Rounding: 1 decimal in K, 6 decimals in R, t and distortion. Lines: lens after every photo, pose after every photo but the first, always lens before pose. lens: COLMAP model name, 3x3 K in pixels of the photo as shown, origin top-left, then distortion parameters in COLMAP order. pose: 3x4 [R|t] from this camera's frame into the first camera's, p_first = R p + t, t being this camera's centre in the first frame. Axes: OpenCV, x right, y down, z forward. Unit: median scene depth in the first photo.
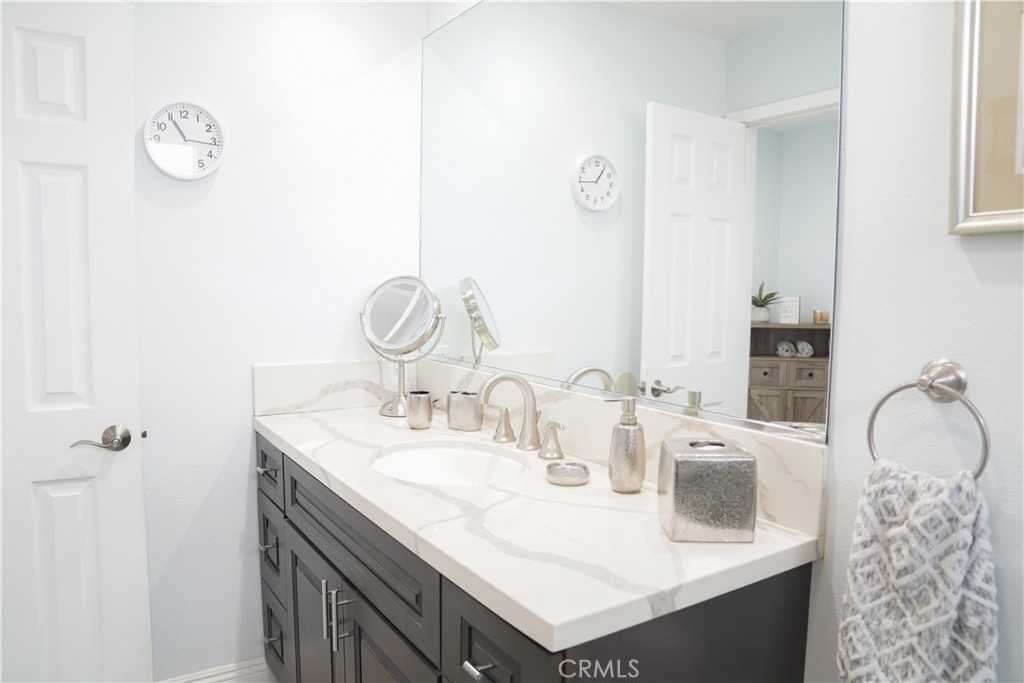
lens RADIAL K [[728.4, 0, 512.0], [0, 728.4, 341.5], [0, 0, 1]] dist [-0.141626, 0.110812]
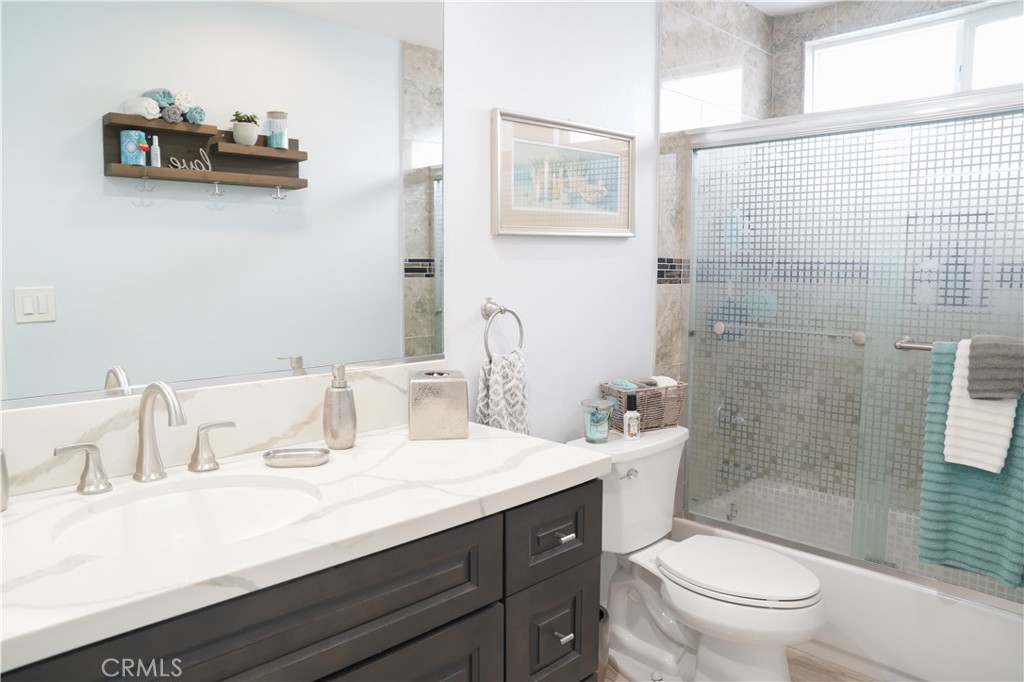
lens RADIAL K [[728.4, 0, 512.0], [0, 728.4, 341.0], [0, 0, 1]] dist [-0.141626, 0.110812]
pose [[-0.197717, -0.120611, 0.972811, -1.078342], [0.087267, 0.986296, 0.140019, -0.103774], [-0.976367, 0.112579, -0.184482, 1.036344]]
